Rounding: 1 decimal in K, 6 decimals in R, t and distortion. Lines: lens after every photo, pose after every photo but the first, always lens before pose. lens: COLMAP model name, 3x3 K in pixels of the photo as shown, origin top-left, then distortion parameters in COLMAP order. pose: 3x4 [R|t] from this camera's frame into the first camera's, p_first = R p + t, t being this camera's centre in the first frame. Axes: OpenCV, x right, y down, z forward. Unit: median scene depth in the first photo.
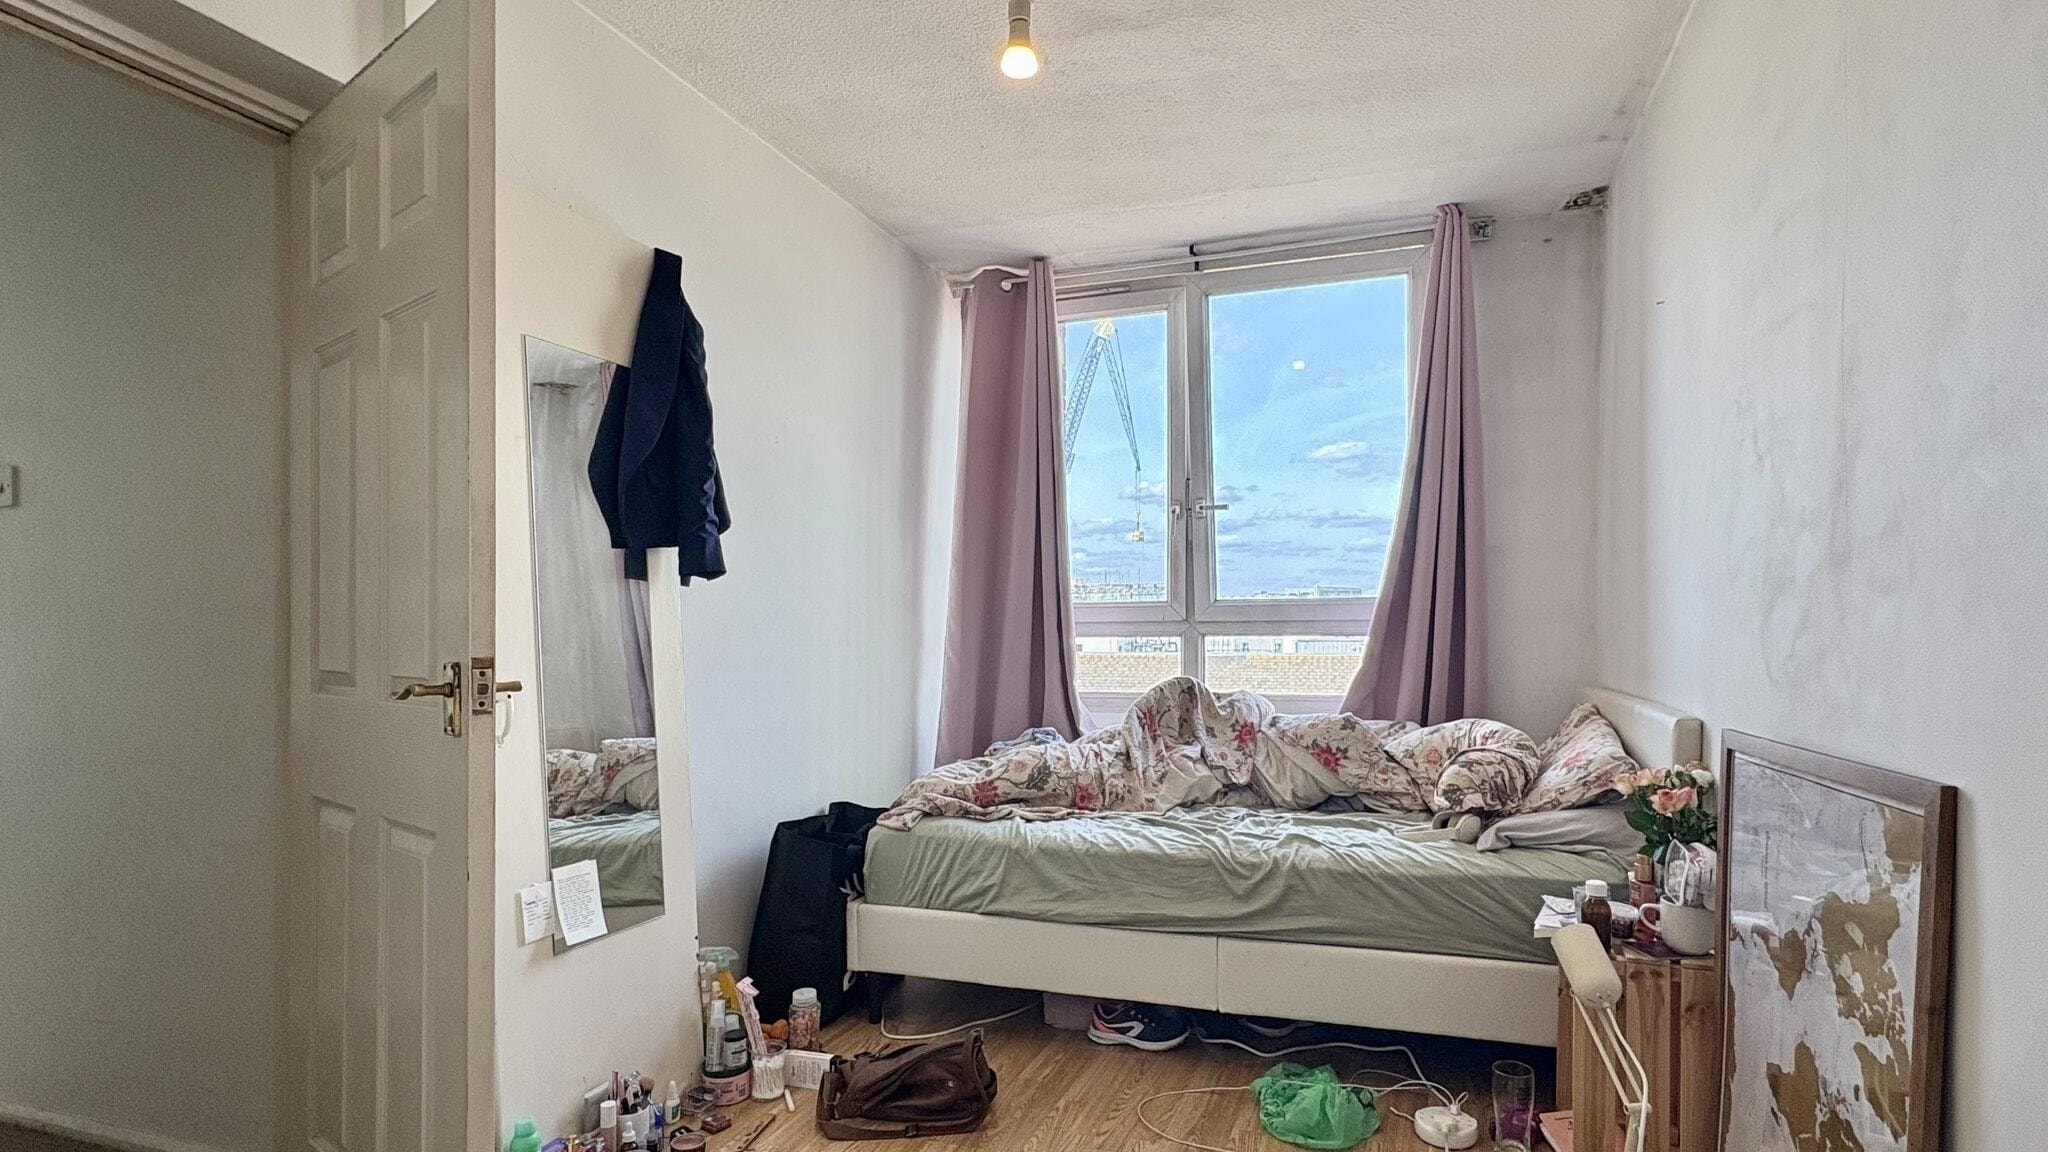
lens RADIAL K [[1037.5, 0, 1017.5], [0, 1037.5, 605.2], [0, 0, 1]] dist [-0.000958, -0.000019]
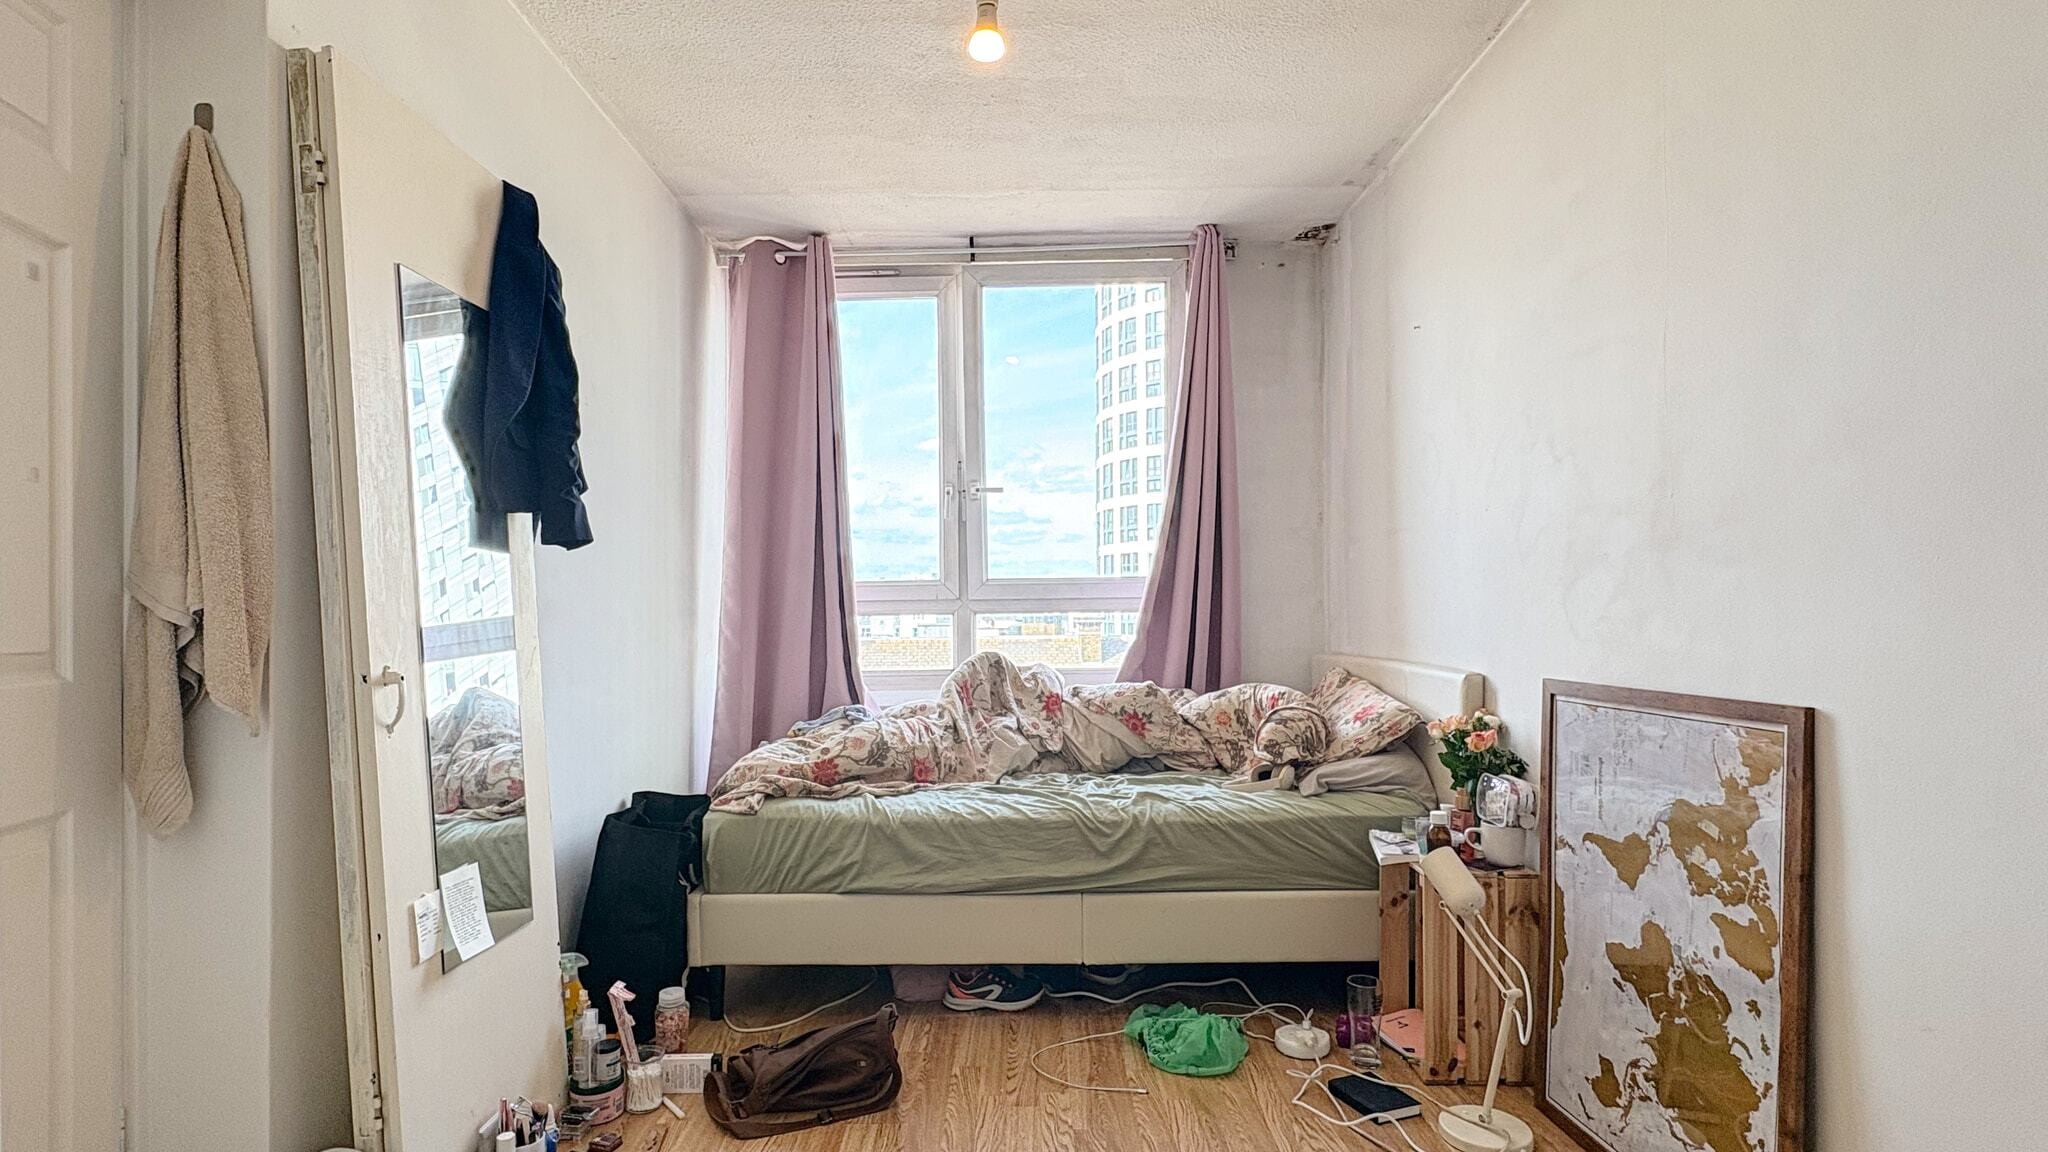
lens RADIAL K [[1025.7, 0, 1024.0], [0, 1025.7, 576.0], [0, 0, 1]] dist [-0.001659, 0.000378]
pose [[0.953458, 0.004435, 0.301493, -0.174882], [-0.000961, 0.999931, -0.011671, 0.008383], [-0.301524, 0.010838, 0.953397, 0.018138]]
